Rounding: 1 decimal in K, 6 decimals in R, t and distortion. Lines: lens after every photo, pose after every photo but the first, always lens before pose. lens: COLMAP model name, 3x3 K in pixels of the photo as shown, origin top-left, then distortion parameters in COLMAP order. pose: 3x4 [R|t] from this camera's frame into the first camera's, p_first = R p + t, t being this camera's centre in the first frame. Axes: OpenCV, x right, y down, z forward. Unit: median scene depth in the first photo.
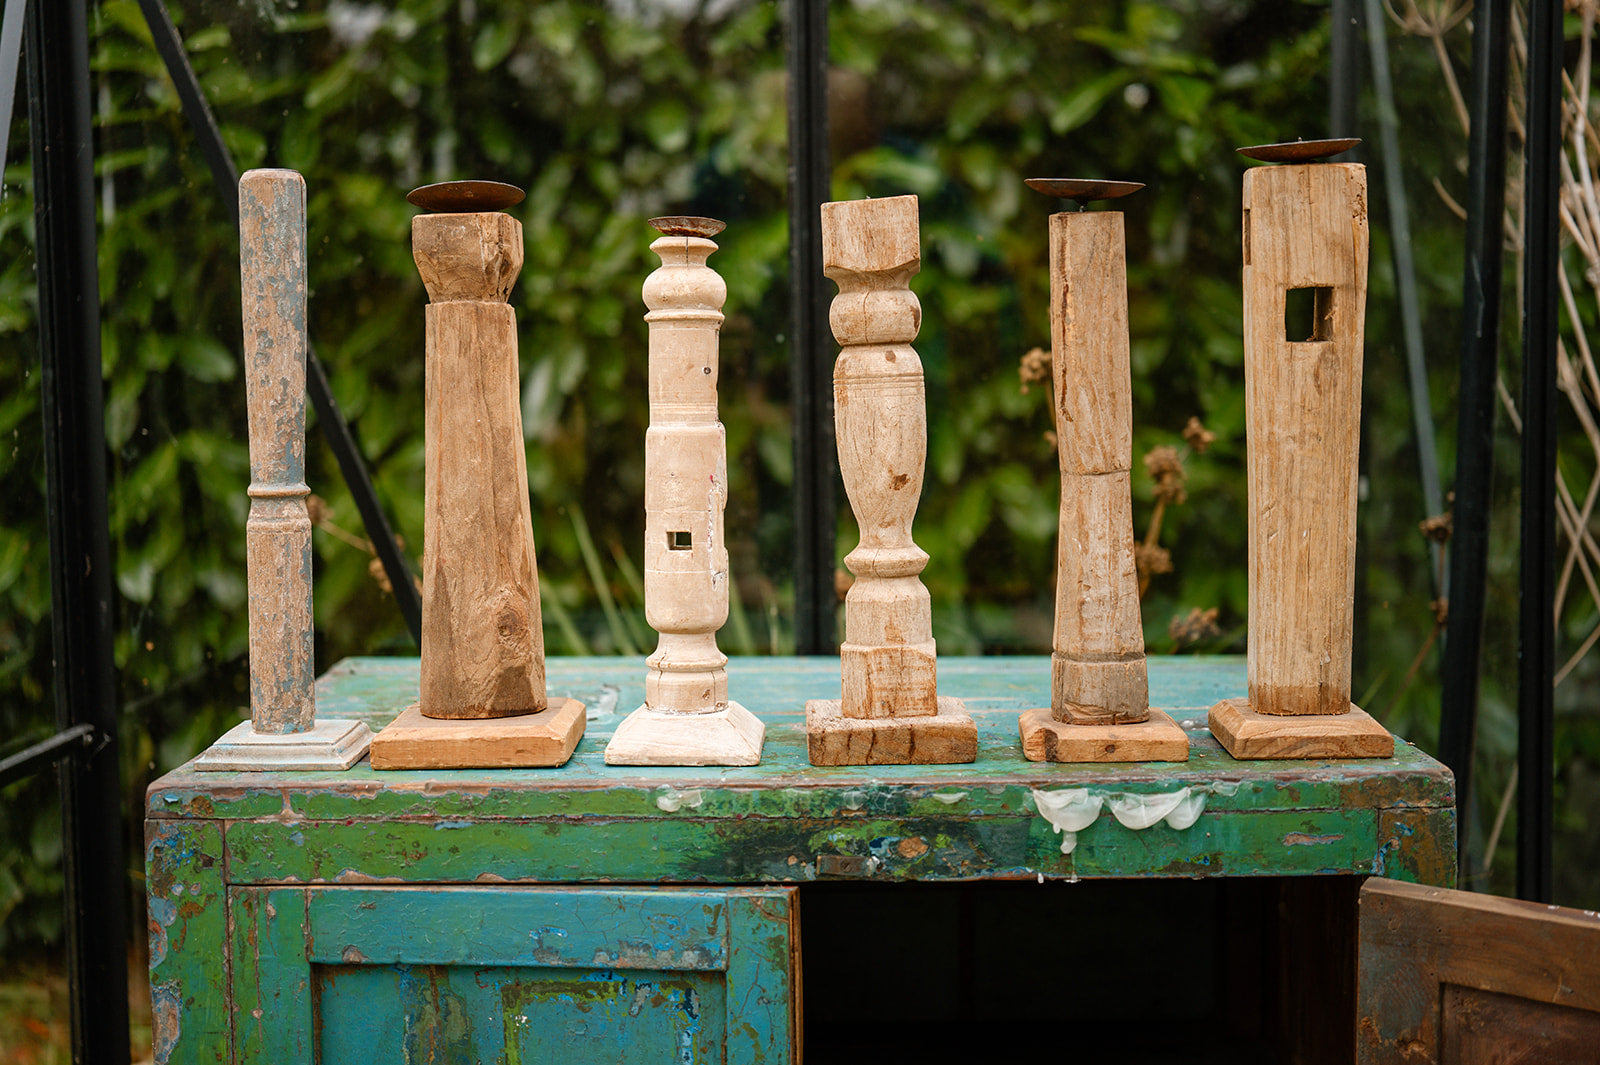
lens RADIAL K [[1892.8, 0, 800.0], [0, 1892.8, 532.5], [0, 0, 1]] dist [-0.039559, 0.198893]
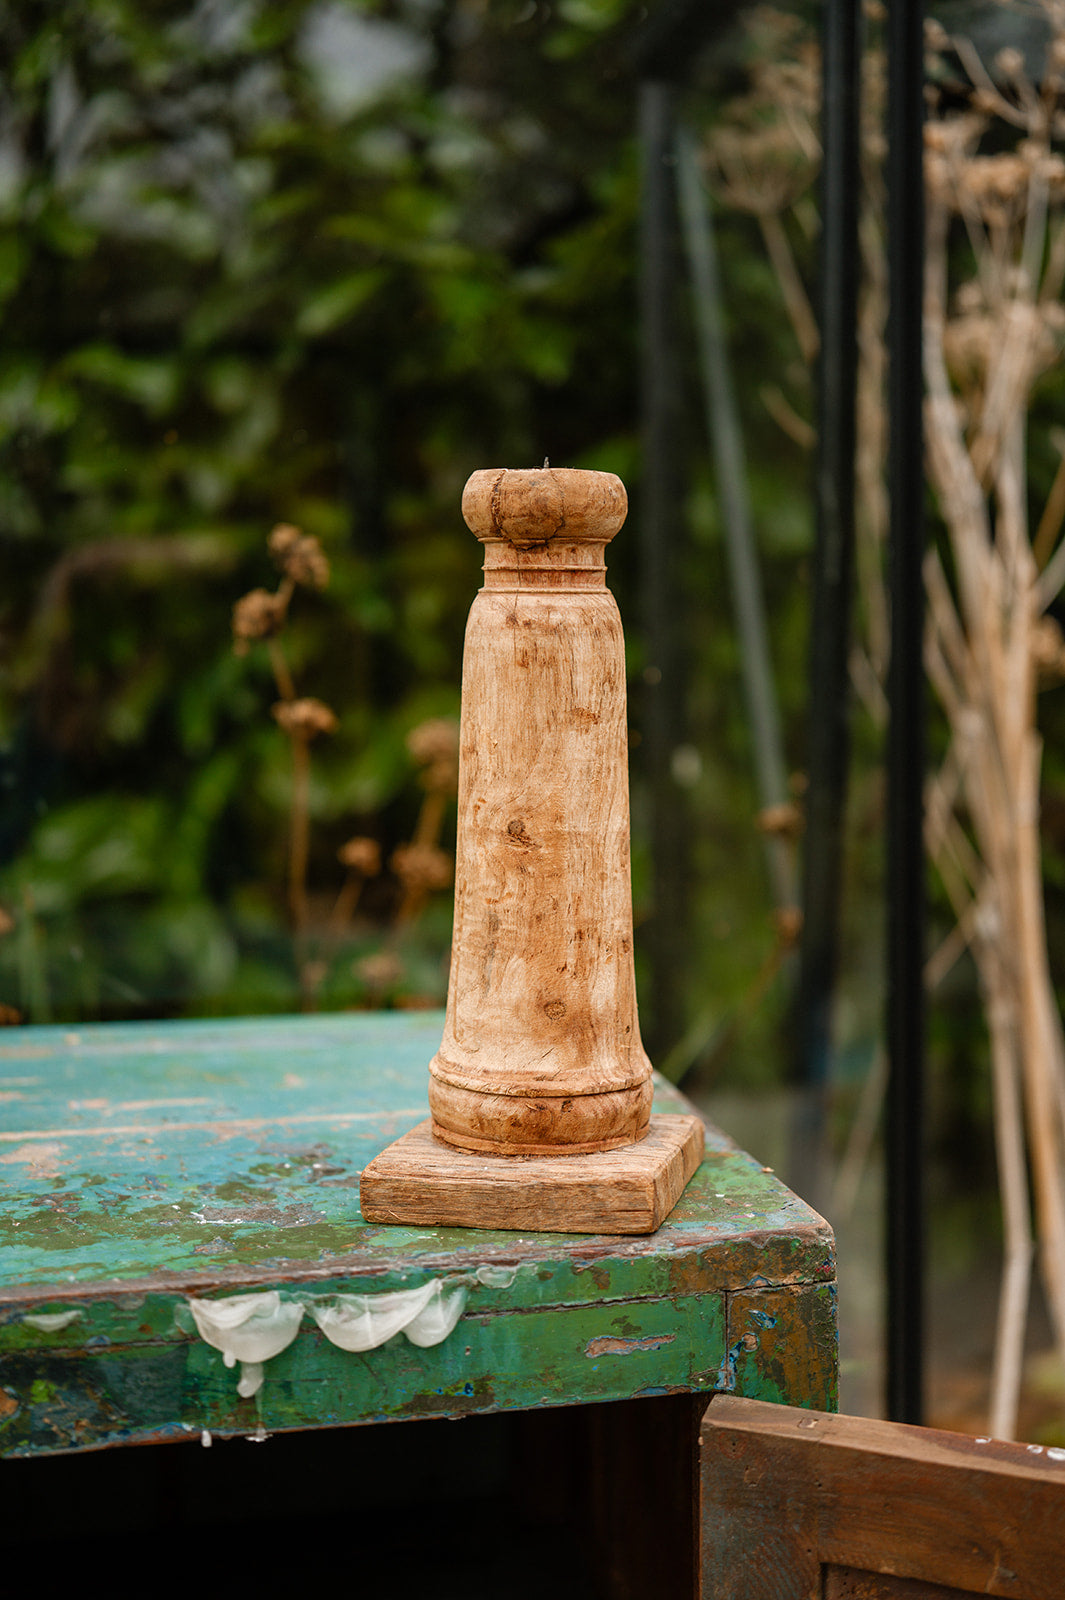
lens RADIAL K [[2010.0, 0, 532.5], [0, 2010.0, 800.0], [0, 0, 1]] dist [-0.011995, -0.001013]
pose [[0.976562, -0.015557, 0.214671, 0.093959], [0.015338, 0.999879, 0.002685, -0.026912], [-0.214687, 0.000671, 0.976683, 0.334622]]
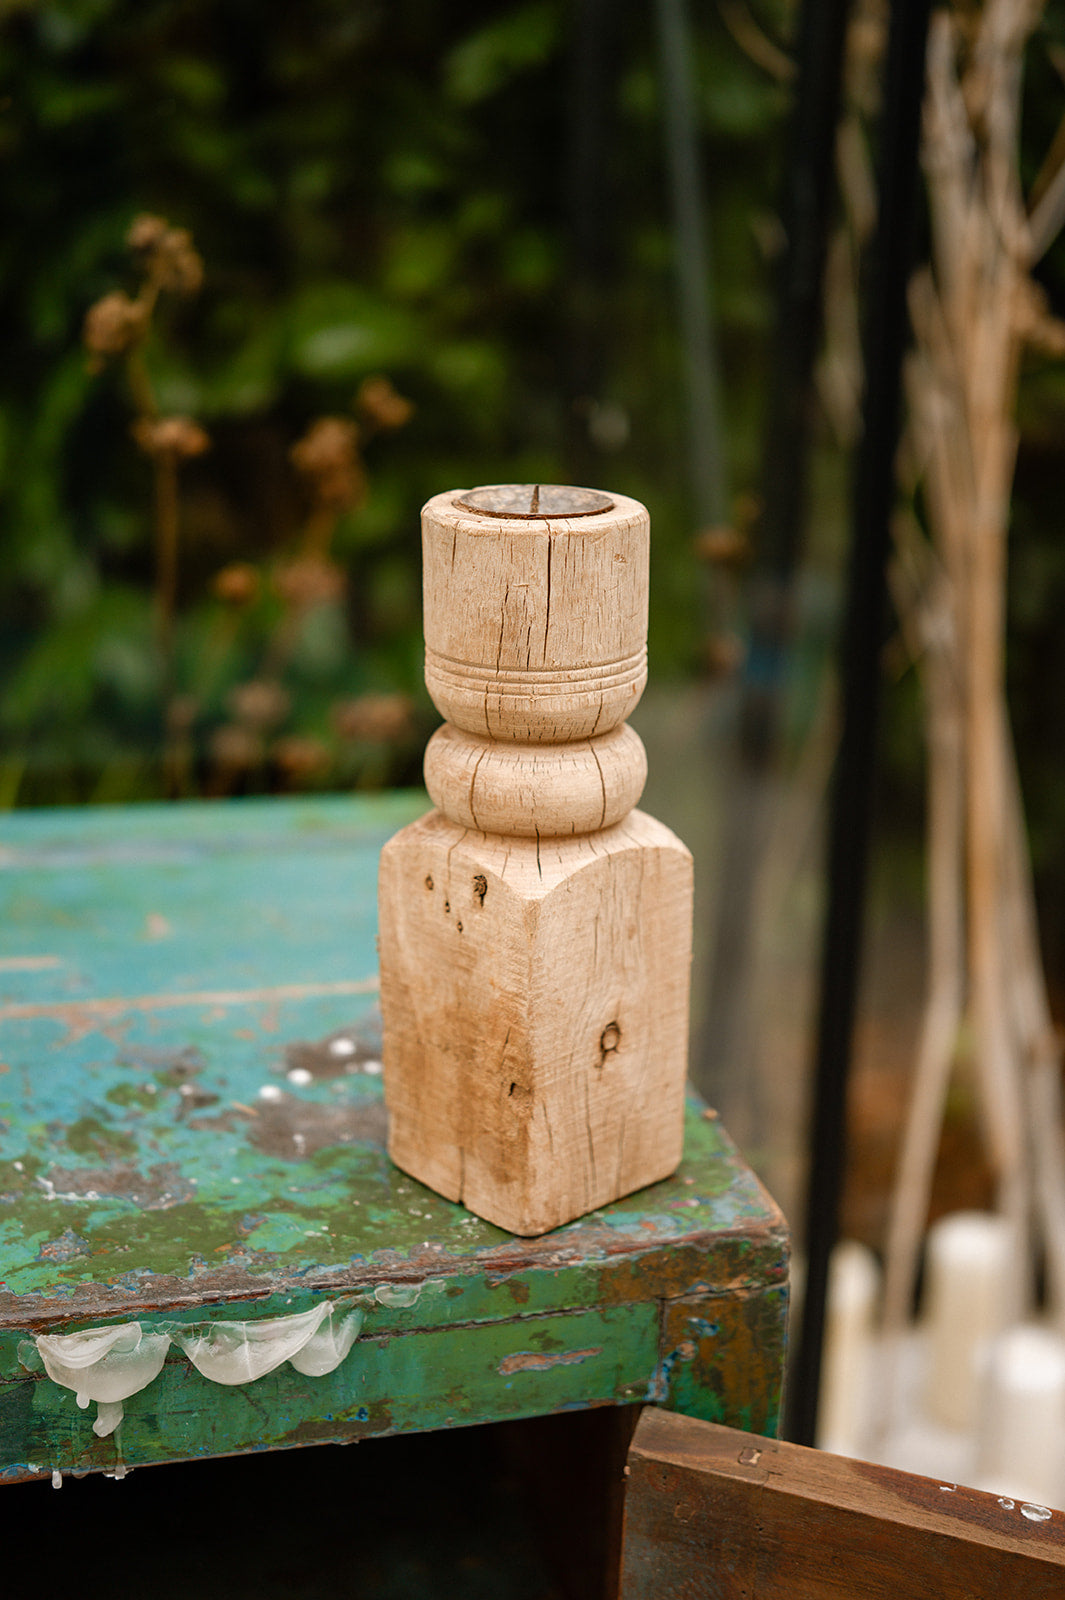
lens RADIAL K [[2135.5, 0, 532.5], [0, 2135.5, 800.0], [0, 0, 1]] dist [-0.011144, 0.016945]
pose [[0.964530, -0.039377, 0.261021, 0.107515], [-0.020226, 0.974881, 0.221808, -0.140956], [-0.263199, -0.219220, 0.939505, 0.442020]]
